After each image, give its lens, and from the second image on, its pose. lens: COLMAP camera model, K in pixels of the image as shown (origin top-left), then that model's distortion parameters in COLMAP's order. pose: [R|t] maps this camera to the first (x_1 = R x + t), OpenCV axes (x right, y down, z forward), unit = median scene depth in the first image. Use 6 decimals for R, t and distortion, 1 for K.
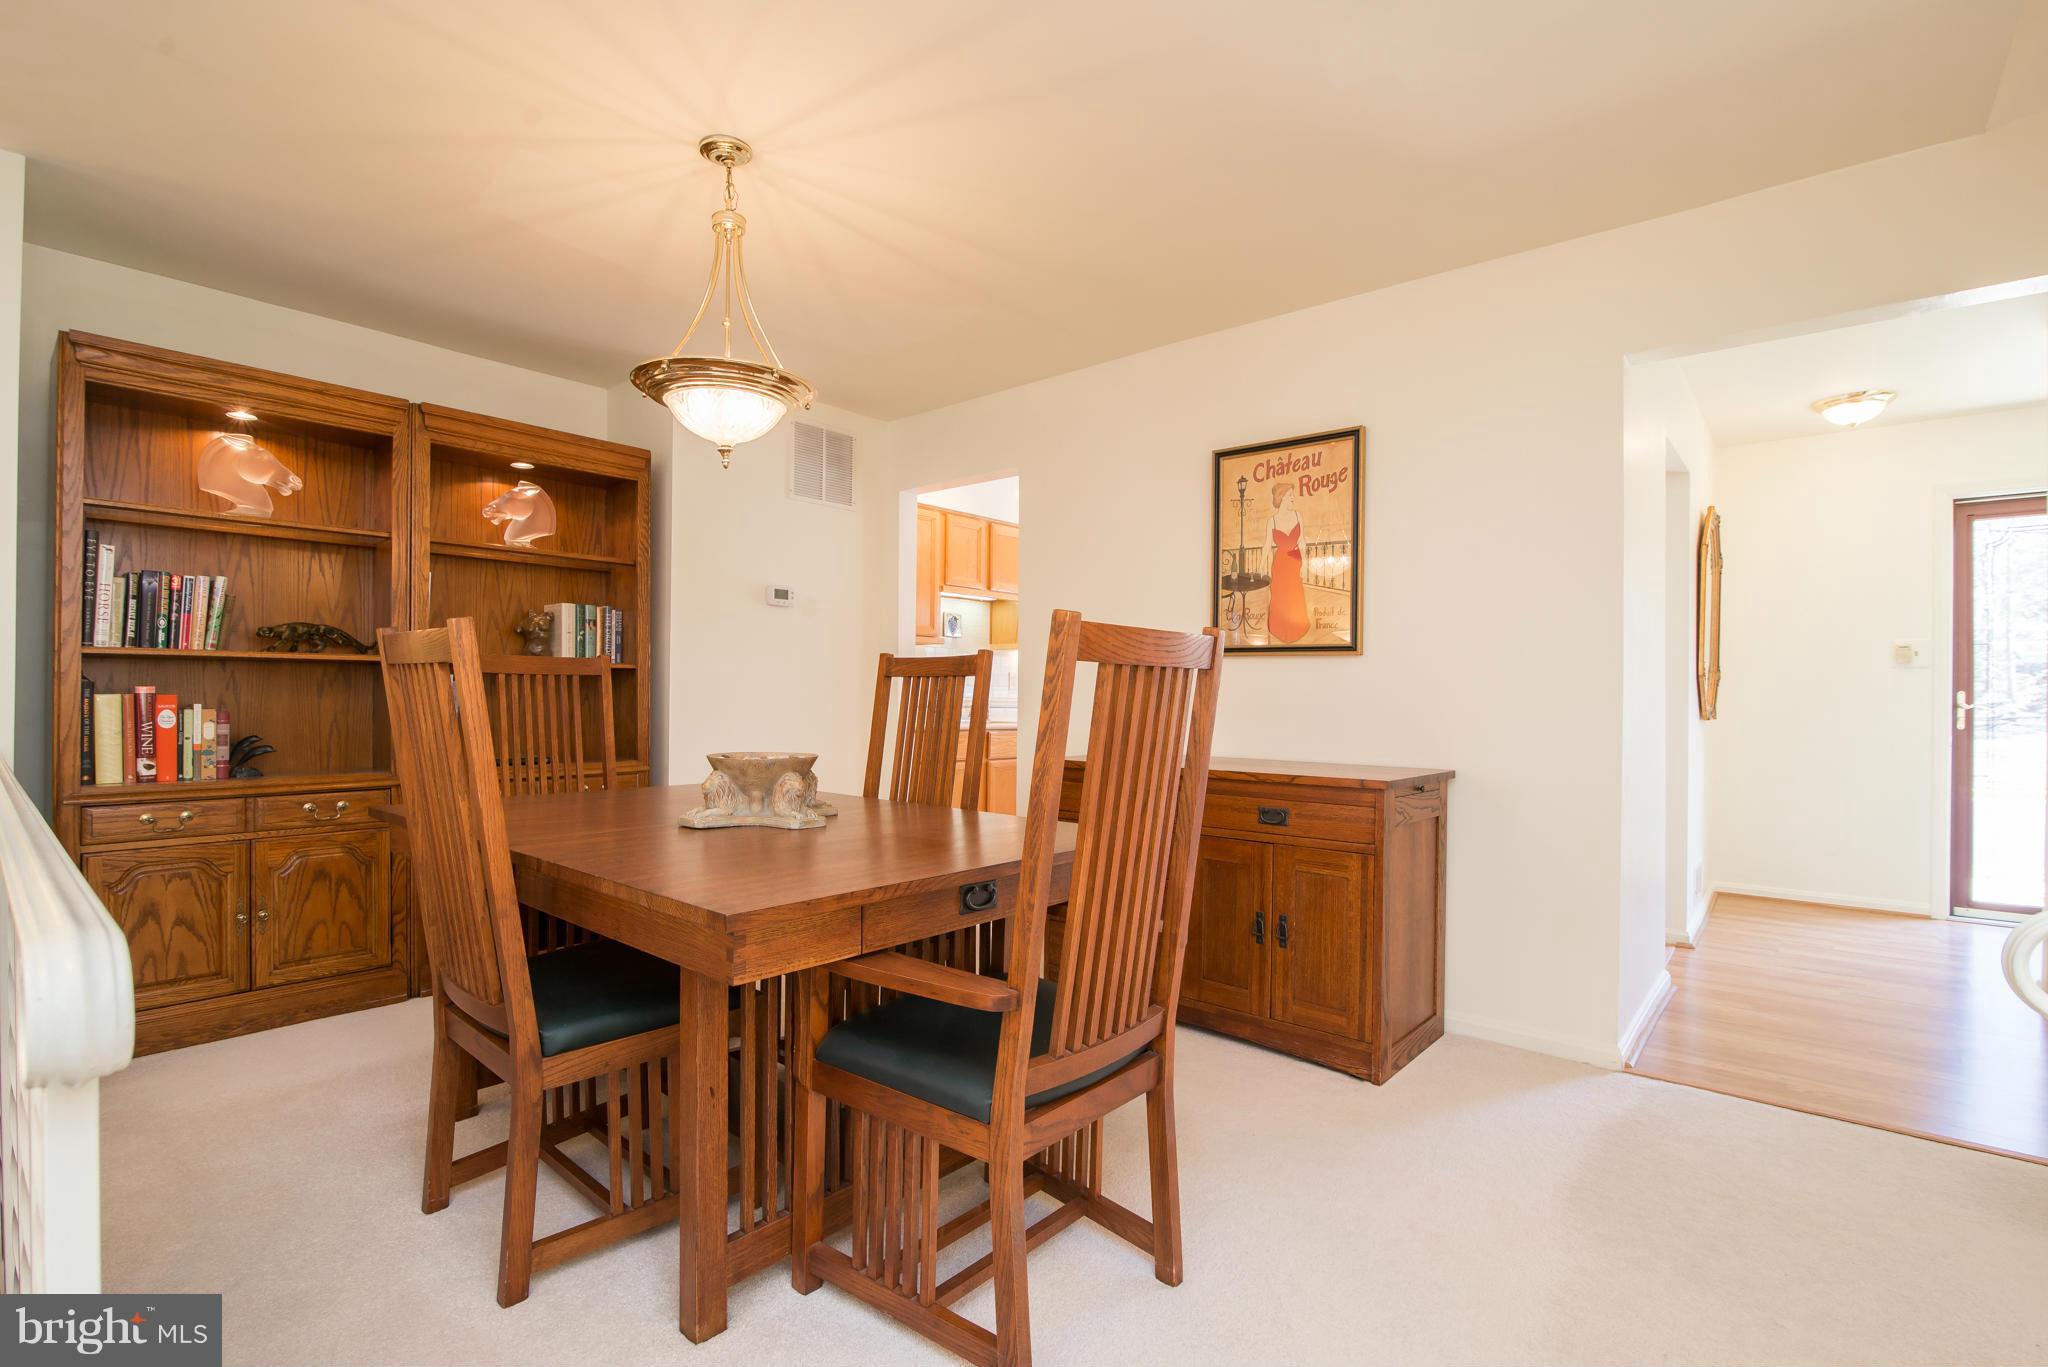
lens RADIAL K [[929.5, 0, 1024.0], [0, 929.5, 683.5], [0, 0, 1]] dist [-0.010374, 0.000522]
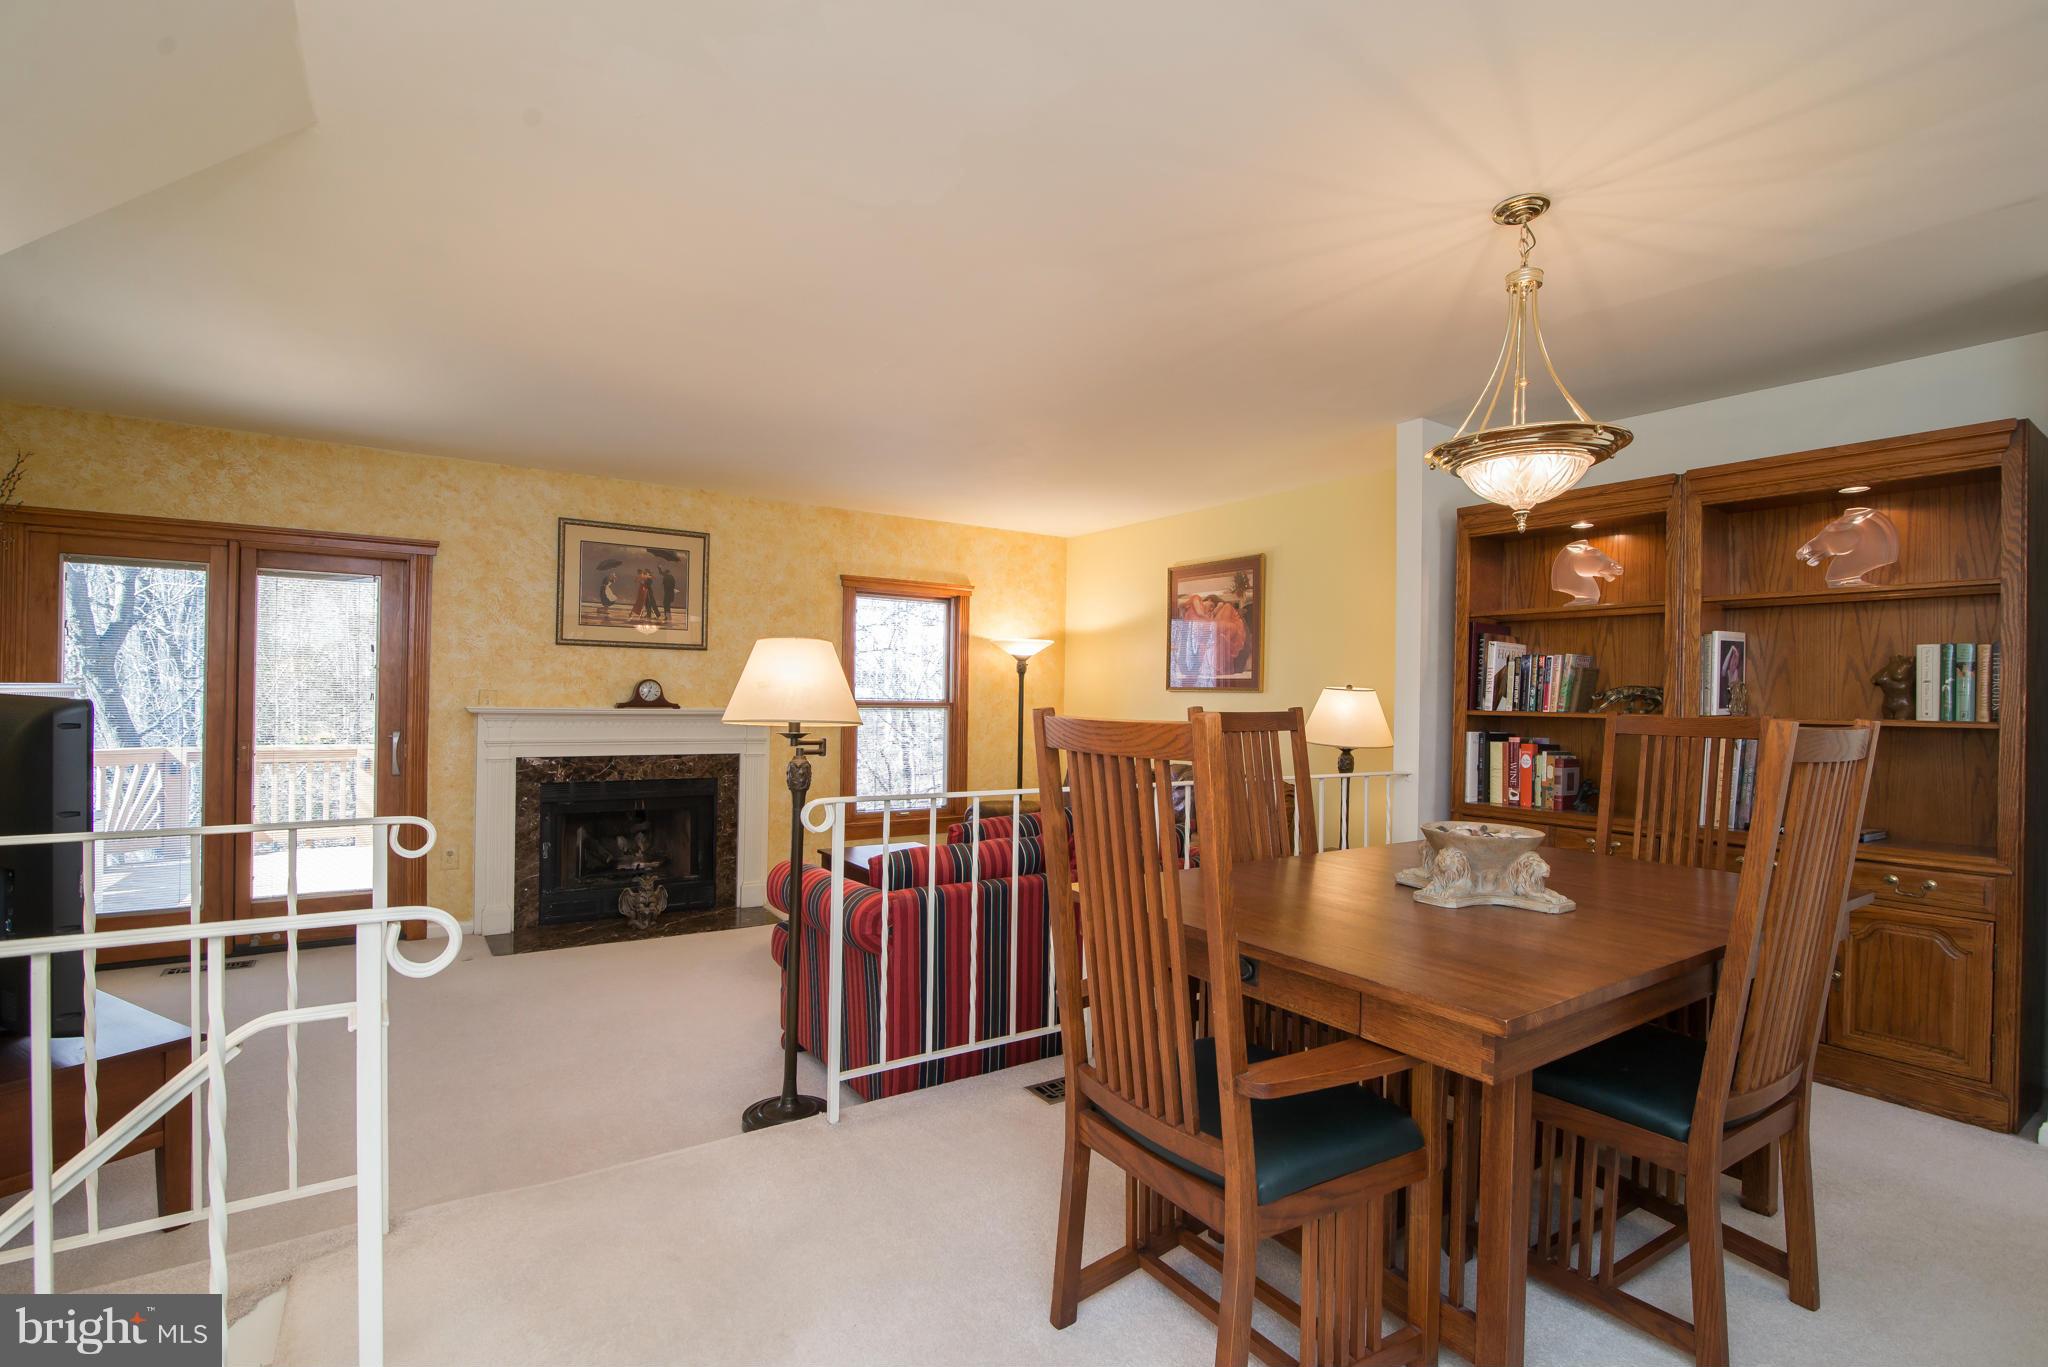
lens RADIAL K [[945.3, 0, 1024.0], [0, 945.3, 683.5], [0, 0, 1]] dist [-0.002390, -0.000422]
pose [[-0.245231, -0.025524, -0.969129, 0.616451], [-0.008716, 0.999671, -0.024123, -0.036518], [0.969426, 0.002531, -0.245373, 0.596965]]
